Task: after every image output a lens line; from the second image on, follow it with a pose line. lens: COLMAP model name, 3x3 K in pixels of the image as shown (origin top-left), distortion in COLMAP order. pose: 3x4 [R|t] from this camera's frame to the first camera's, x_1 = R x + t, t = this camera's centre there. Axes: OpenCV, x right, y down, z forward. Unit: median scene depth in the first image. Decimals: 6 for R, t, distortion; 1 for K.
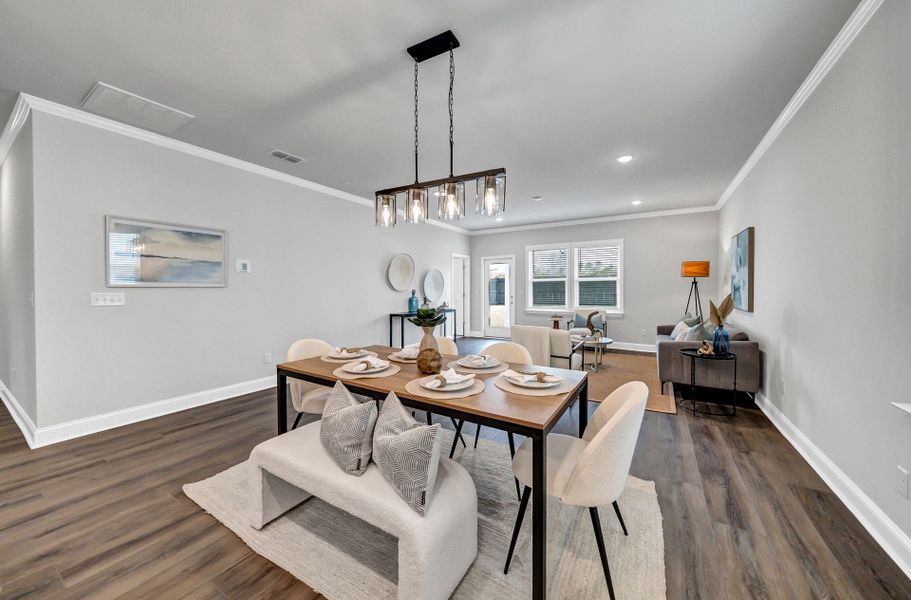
lens RADIAL K [[320.7, 0, 452.0], [0, 320.7, 287.9], [0, 0, 1]] dist [-0.008019, -0.000505]
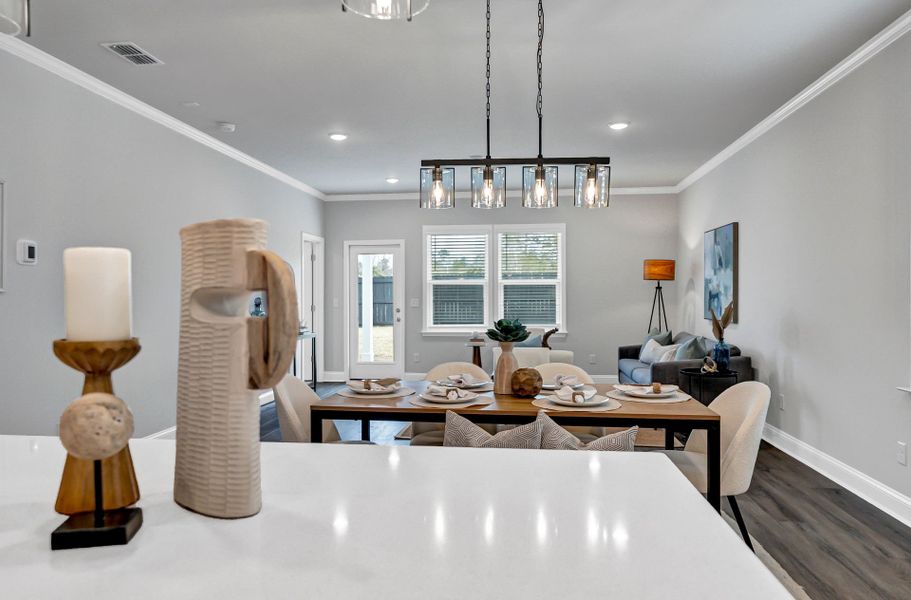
lens RADIAL K [[629.4, 0, 439.7], [0, 629.4, 288.2], [0, 0, 1]] dist [0.001767, 0.003158]
pose [[0.906193, 0.004573, 0.422840, -0.421994], [0.000892, 0.999919, -0.012725, 0.003521], [-0.422864, 0.011908, 0.906115, -0.159725]]
